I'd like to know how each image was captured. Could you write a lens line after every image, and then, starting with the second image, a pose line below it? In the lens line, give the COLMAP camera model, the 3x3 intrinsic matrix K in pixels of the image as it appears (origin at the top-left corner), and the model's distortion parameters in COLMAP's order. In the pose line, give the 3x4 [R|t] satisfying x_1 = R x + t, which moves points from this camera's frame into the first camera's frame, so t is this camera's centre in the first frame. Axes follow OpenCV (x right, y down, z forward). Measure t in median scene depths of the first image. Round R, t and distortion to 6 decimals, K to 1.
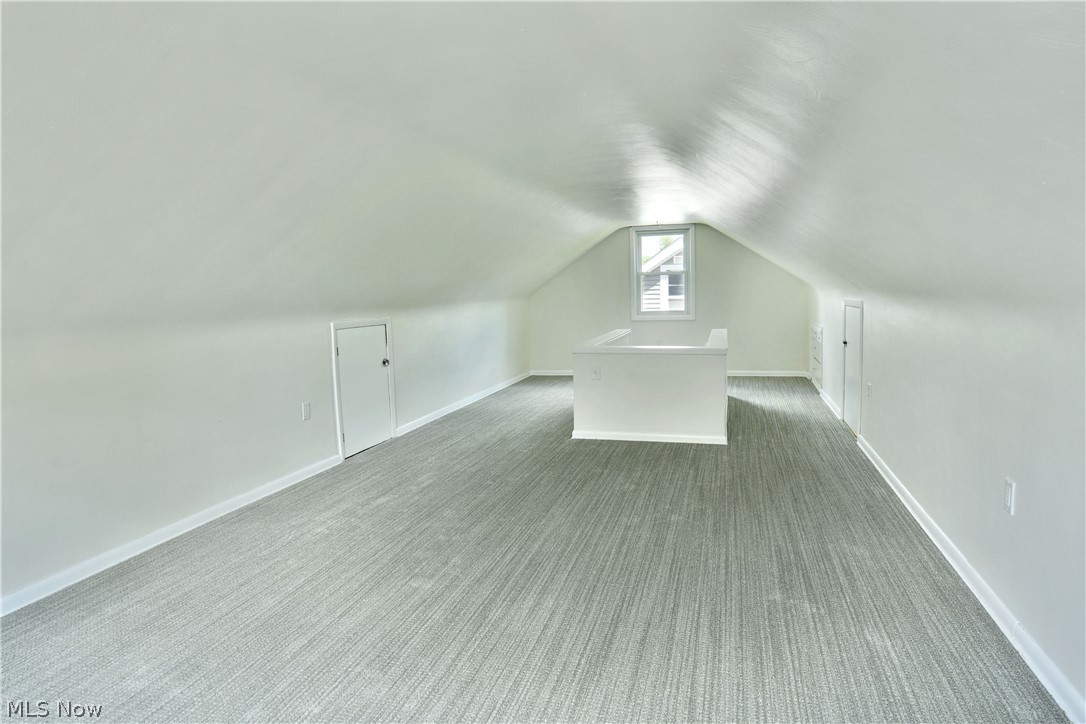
lens RADIAL K [[669.5, 0, 542.6], [0, 669.5, 362.3], [0, 0, 1]] dist [-0.010371, -0.007112]
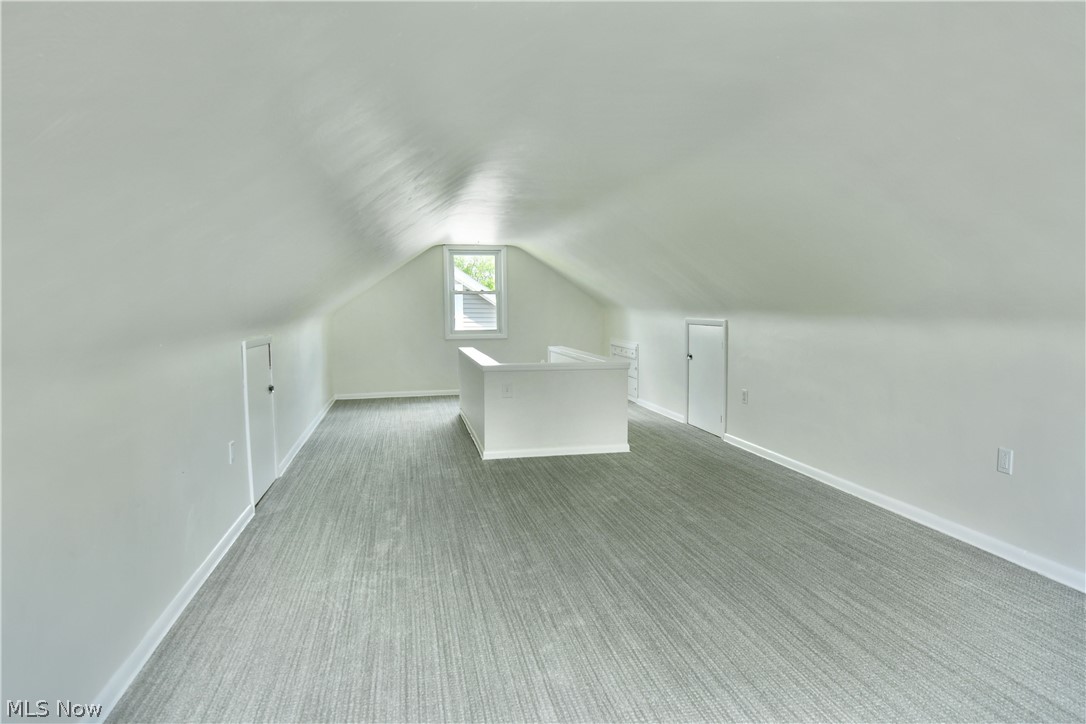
lens RADIAL K [[669.5, 0, 545.3], [0, 669.5, 359.9], [0, 0, 1]] dist [-0.010371, -0.007112]
pose [[0.877141, -0.017876, 0.479900, -0.456295], [0.034709, 0.999053, -0.026226, -0.002494], [-0.478977, 0.039661, 0.876931, 0.140756]]
